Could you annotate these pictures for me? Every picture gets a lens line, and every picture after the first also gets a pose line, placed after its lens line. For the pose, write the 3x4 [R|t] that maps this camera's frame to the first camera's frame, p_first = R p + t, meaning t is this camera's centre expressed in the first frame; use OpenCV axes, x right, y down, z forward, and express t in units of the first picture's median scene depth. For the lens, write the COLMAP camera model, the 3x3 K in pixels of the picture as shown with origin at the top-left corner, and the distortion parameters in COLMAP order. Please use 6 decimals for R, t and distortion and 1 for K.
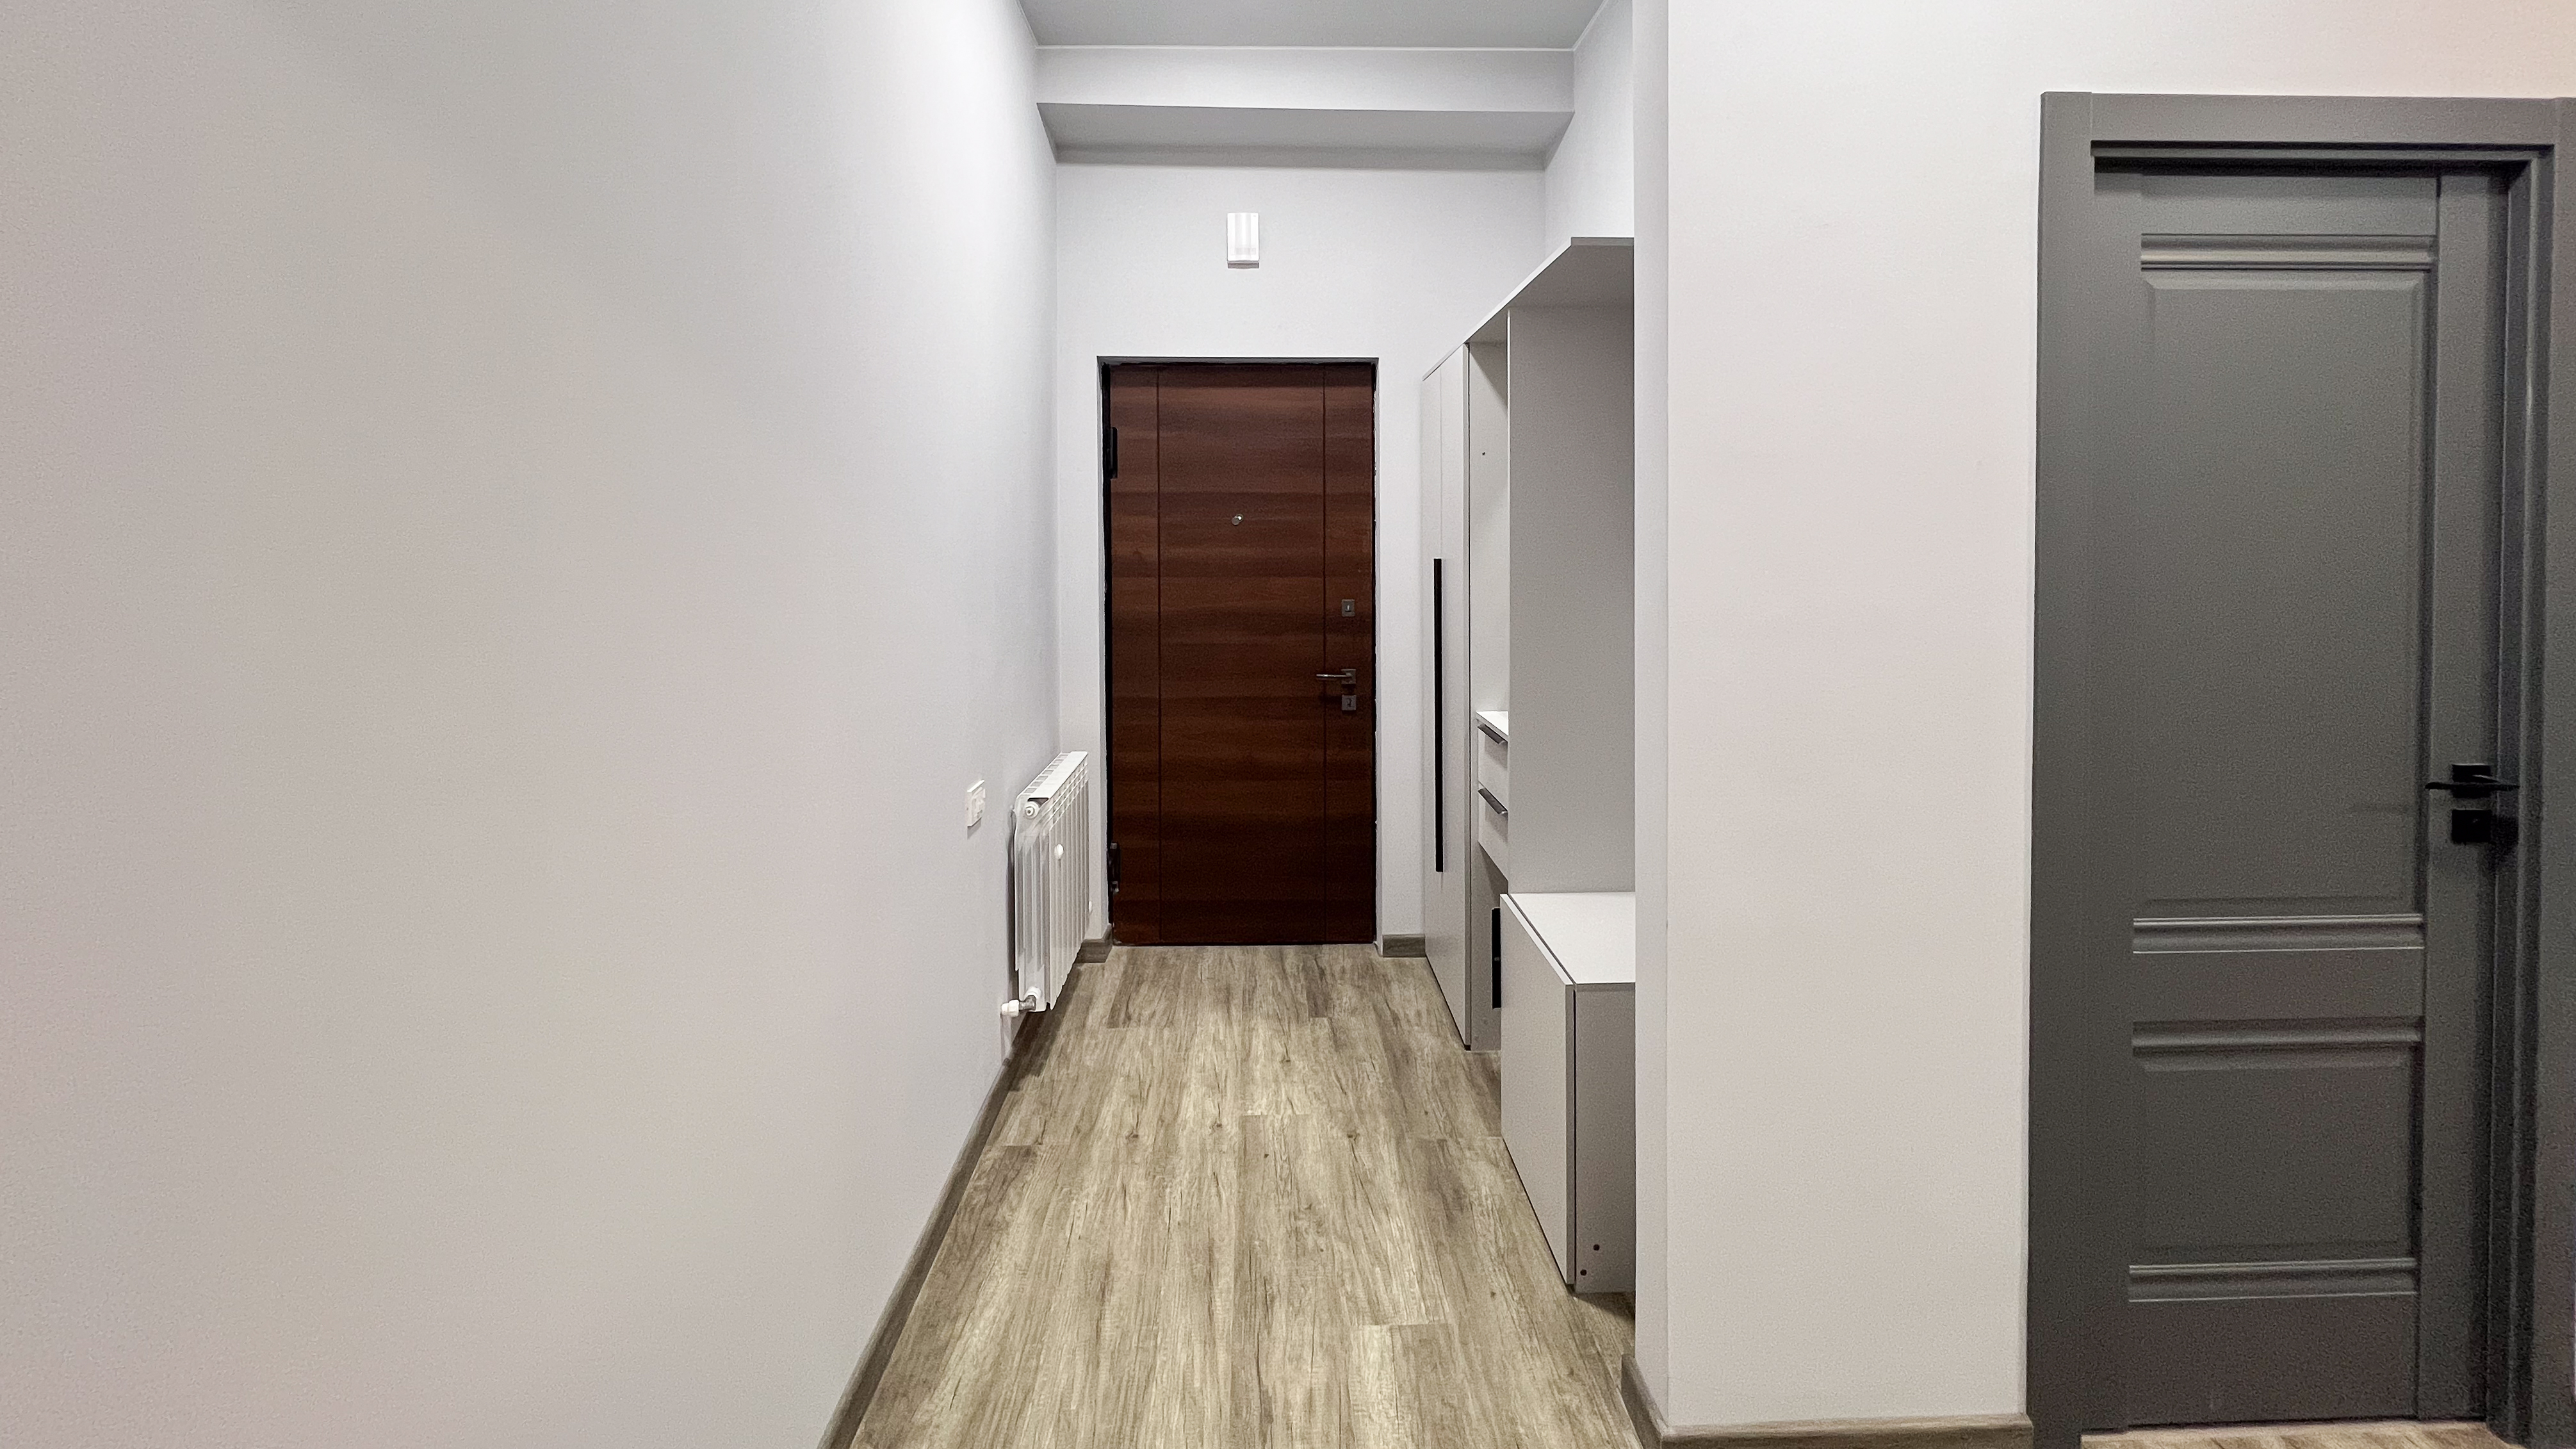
lens RADIAL K [[1026.4, 0, 1283.9], [0, 1026.4, 564.8], [0, 0, 1]] dist [-0.003831, 0.000570]
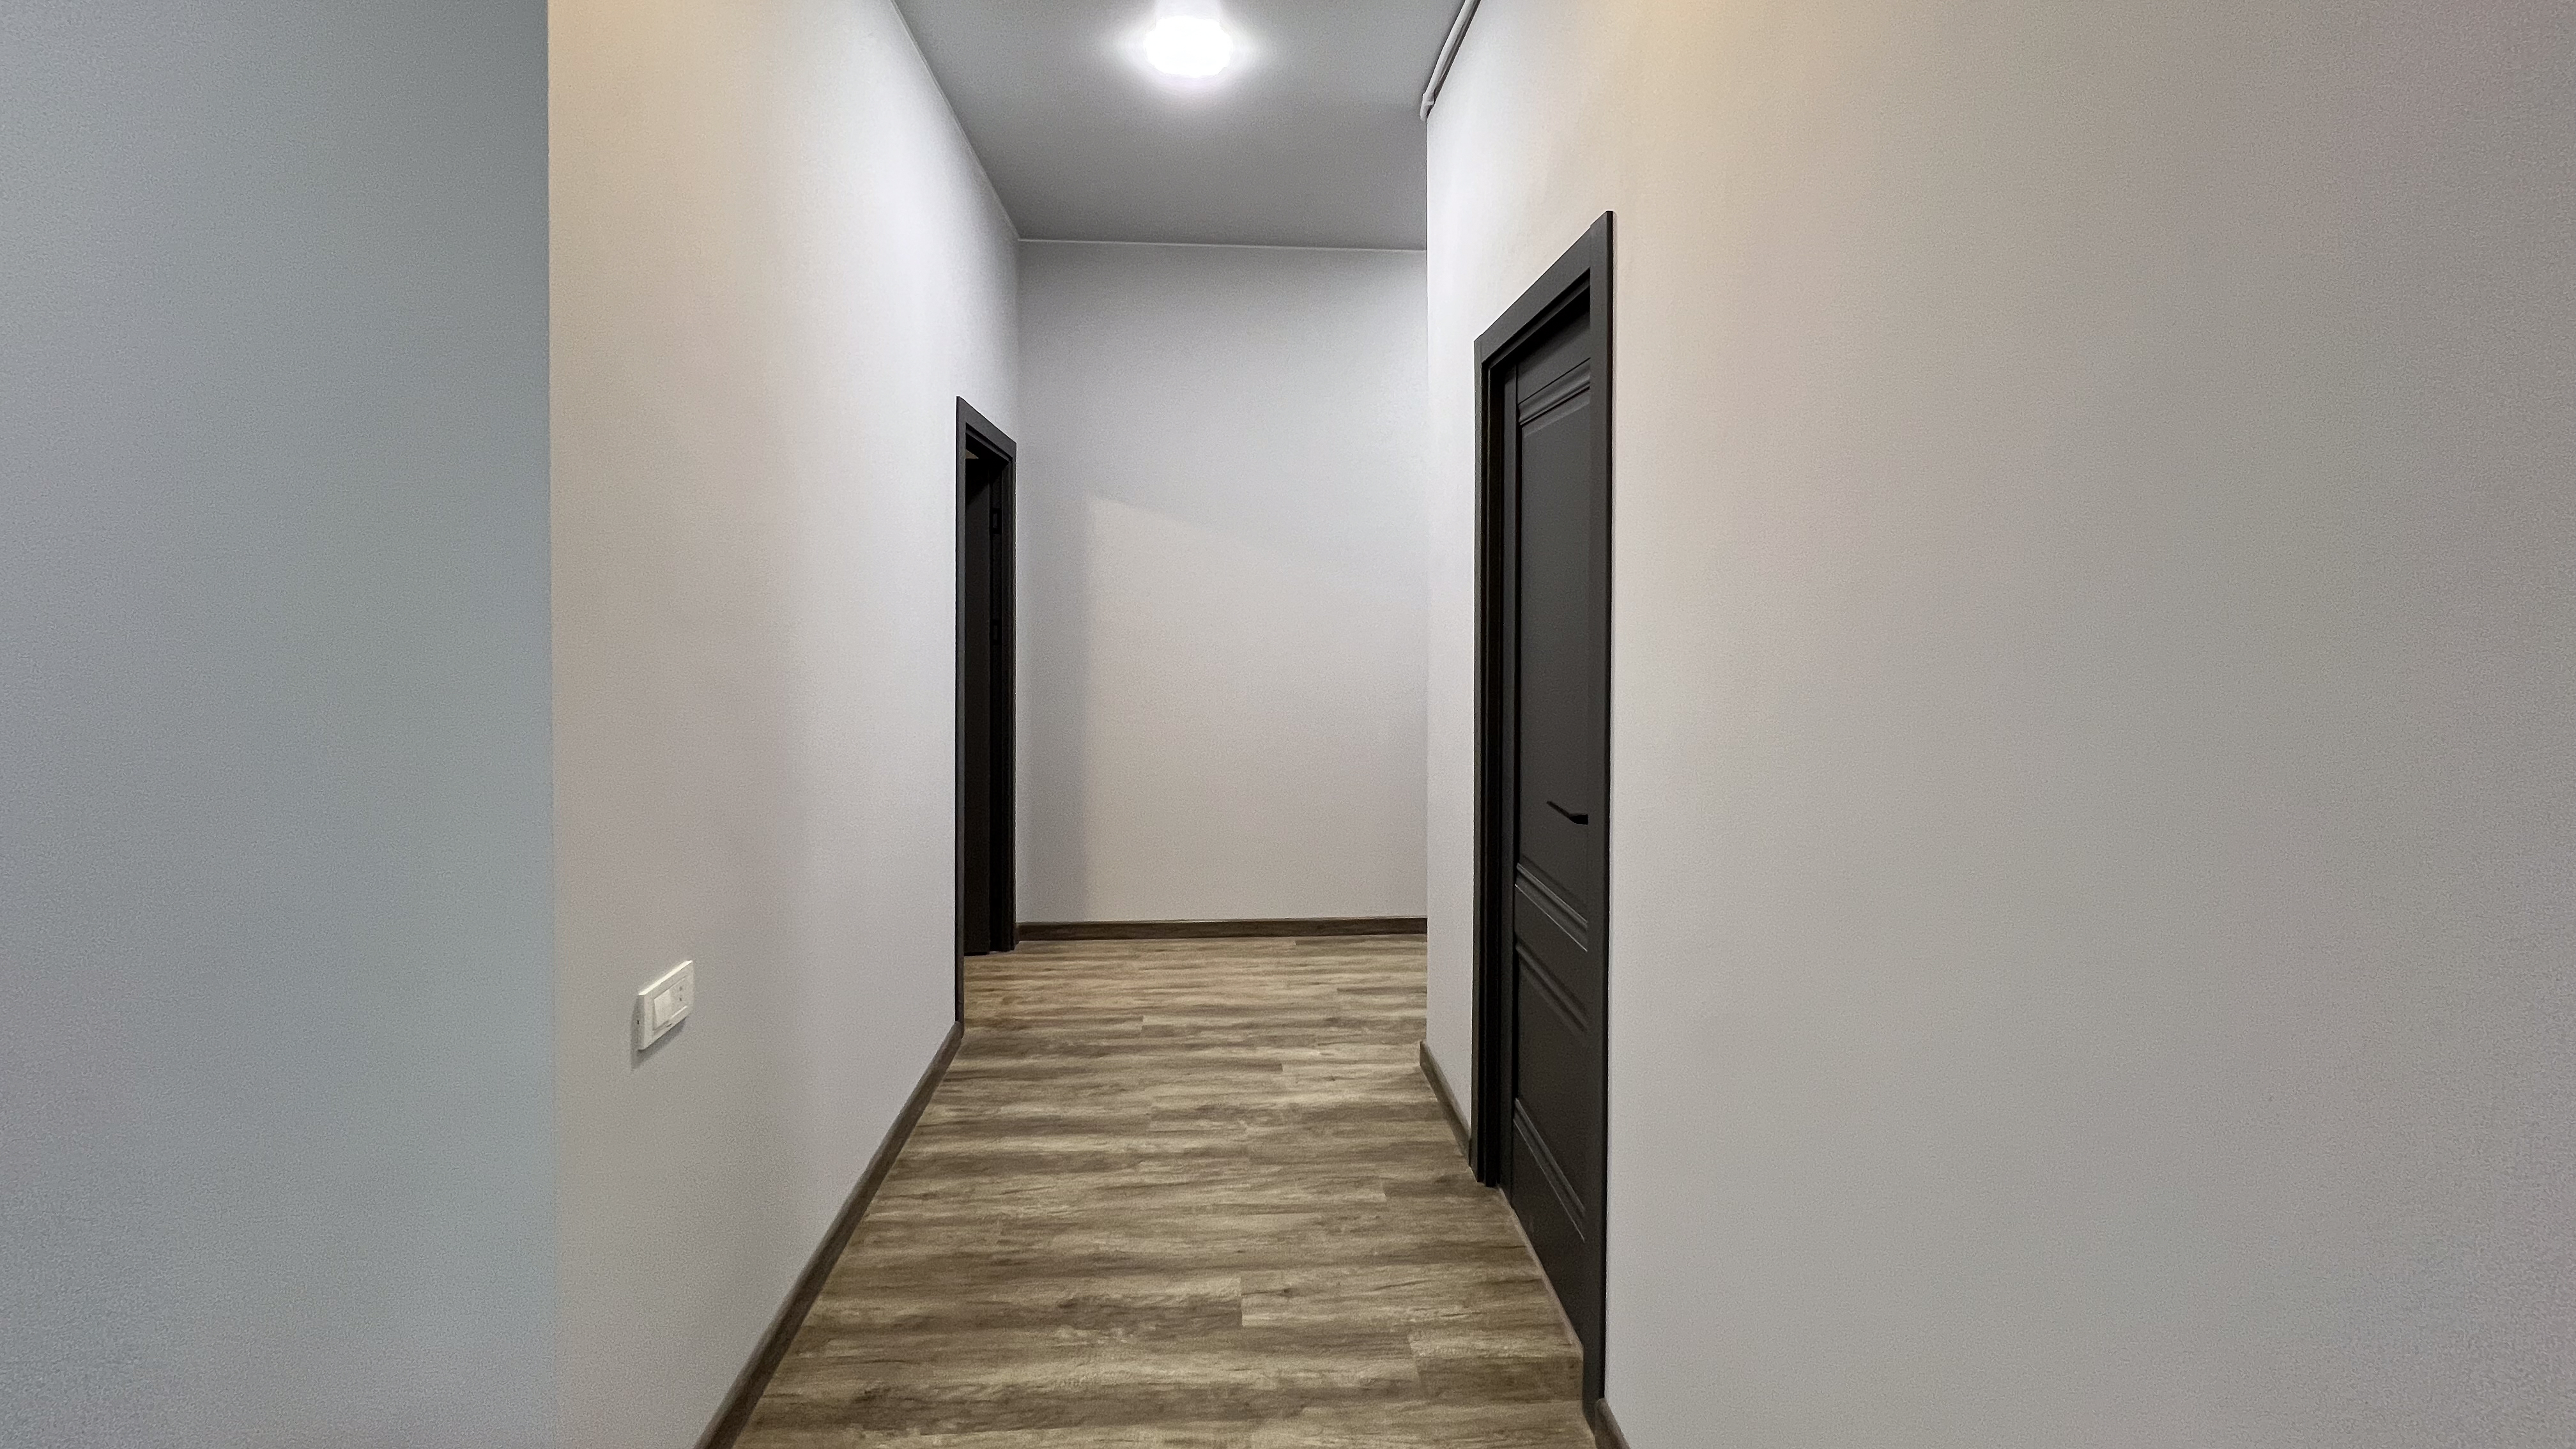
lens RADIAL K [[1026.3, 0, 1285.2], [0, 1026.3, 623.8], [0, 0, 1]] dist [-0.003831, 0.000570]
pose [[0.042640, 0.025491, -0.998765, 1.367675], [-0.021740, 0.999461, 0.024581, -0.018769], [0.998854, 0.020665, 0.043172, 0.352704]]
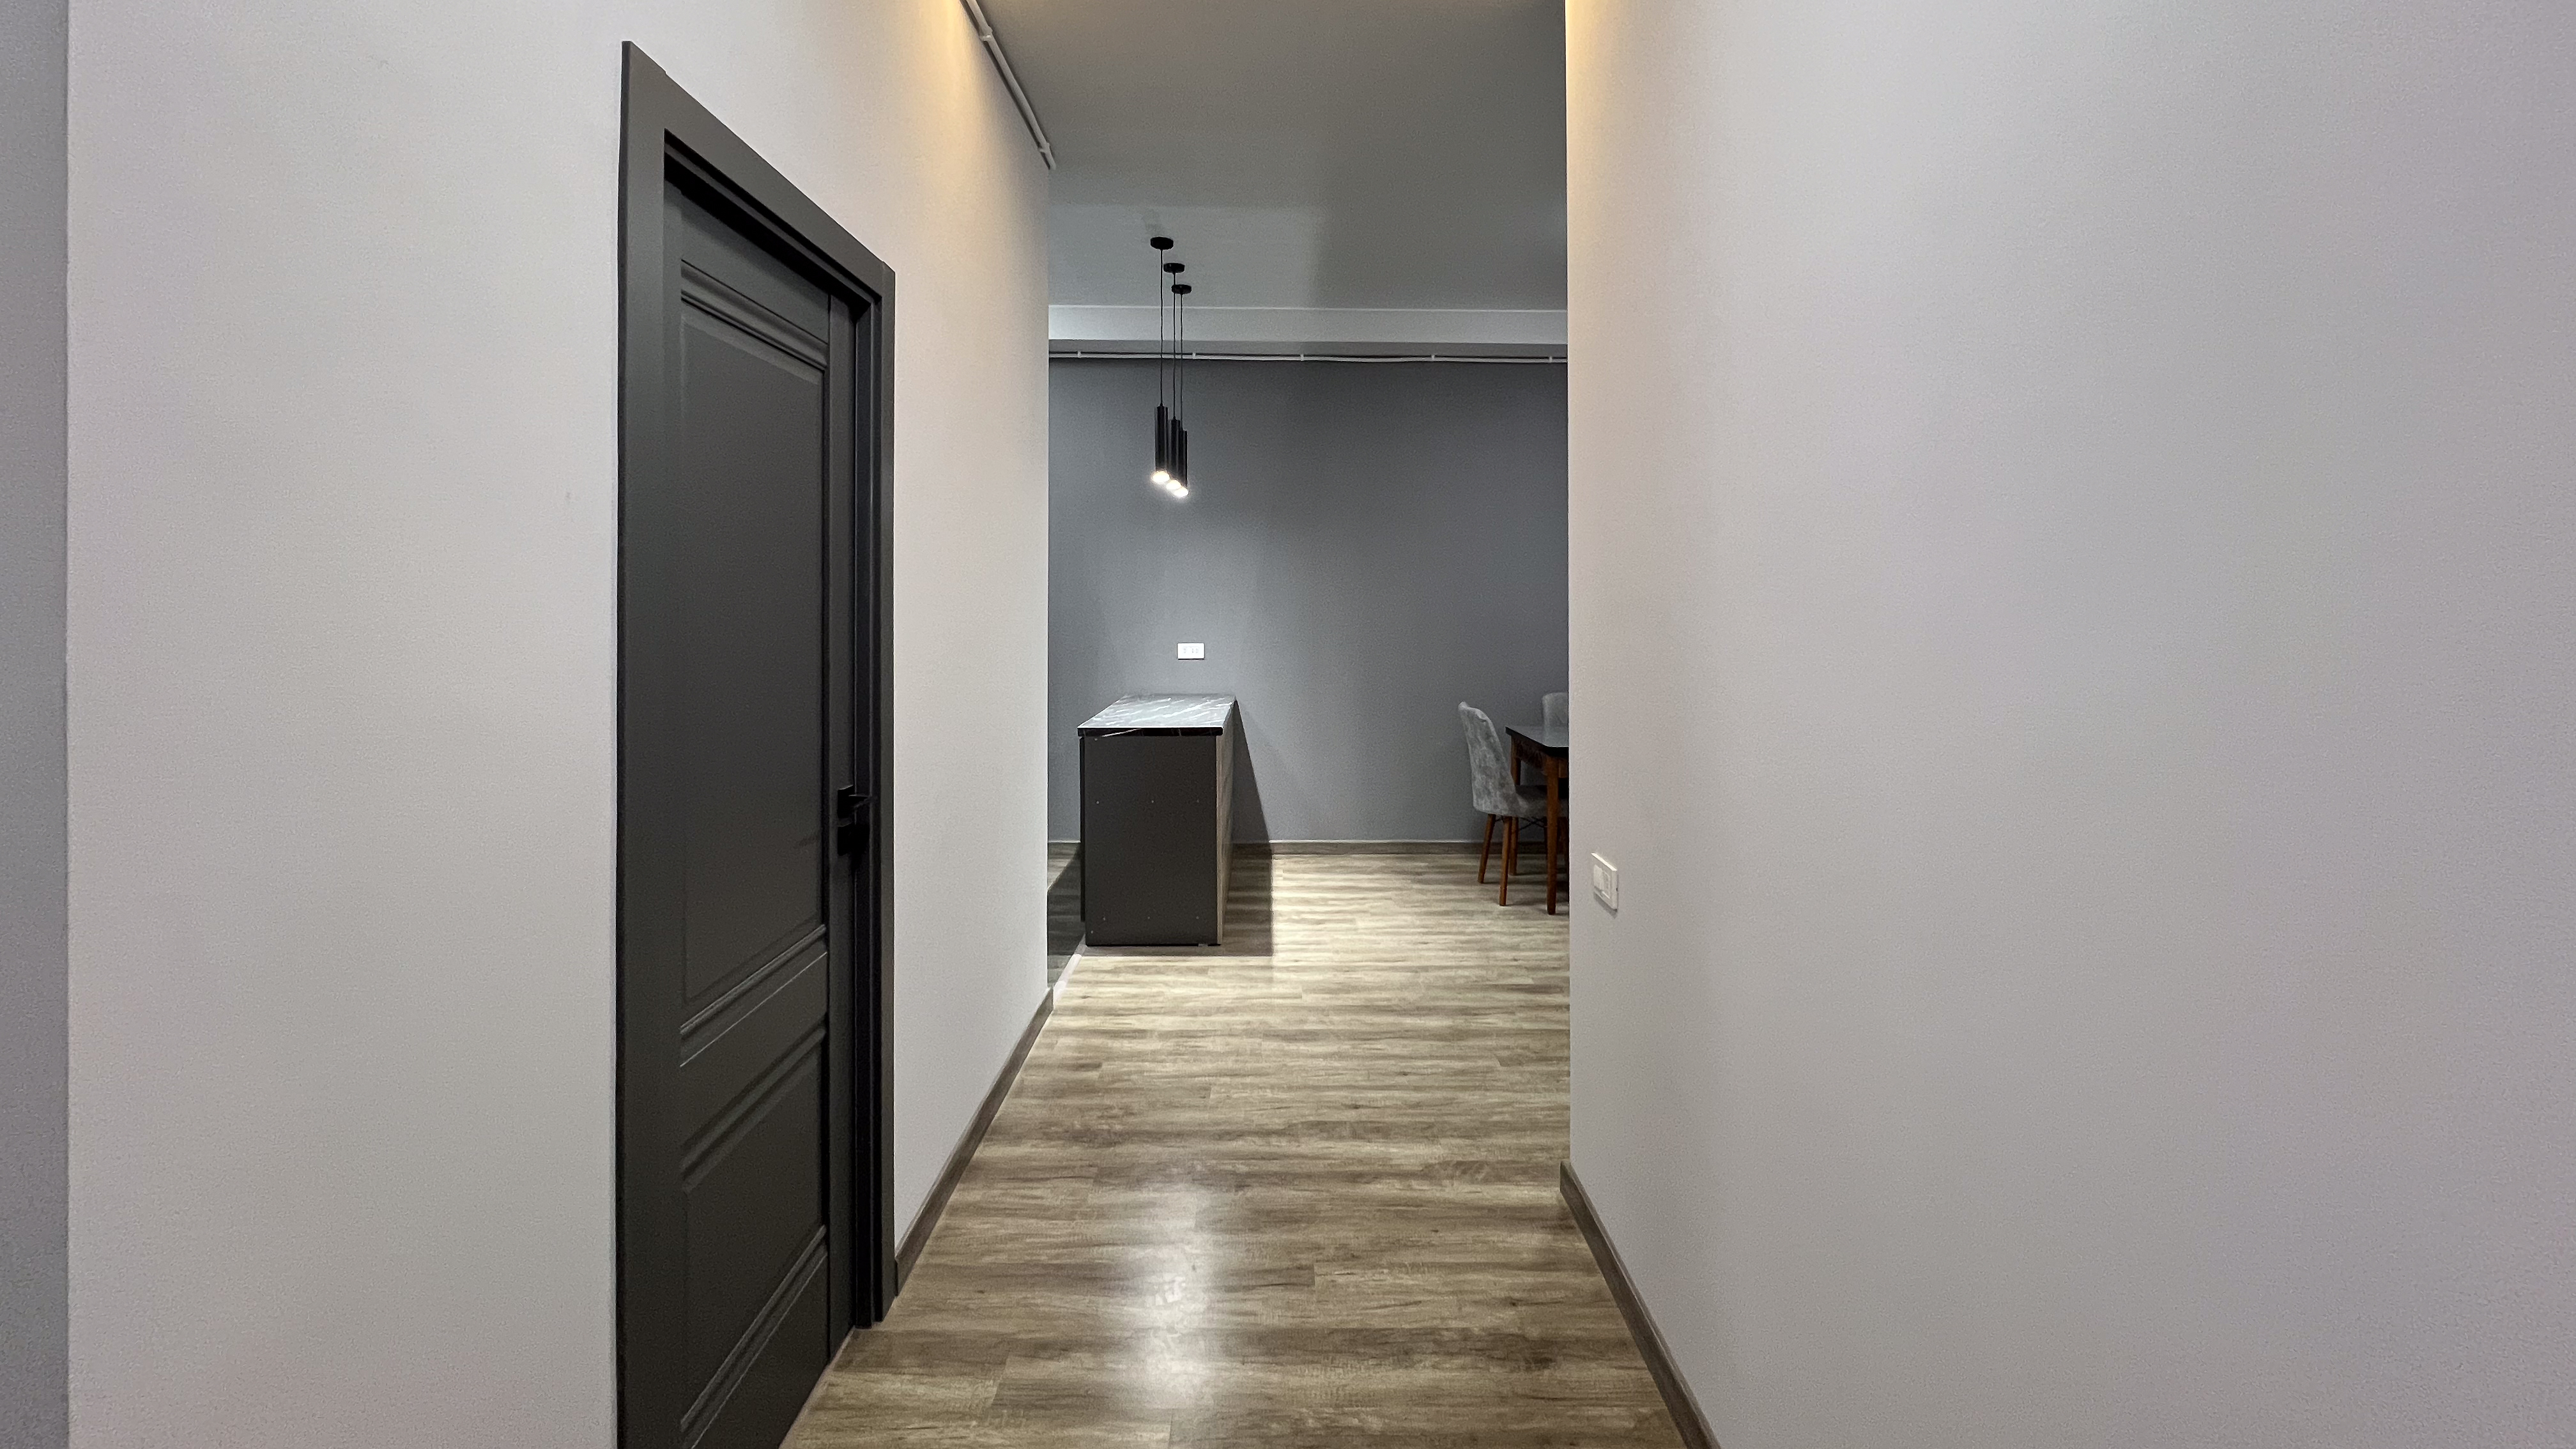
lens RADIAL K [[1026.3, 0, 1281.2], [0, 1026.3, 605.2], [0, 0, 1]] dist [-0.003831, 0.000570]
pose [[0.024782, 0.000414, 0.999693, -0.022166], [0.018105, 0.999836, -0.000863, -0.006488], [-0.999529, 0.018121, 0.024770, 0.268538]]
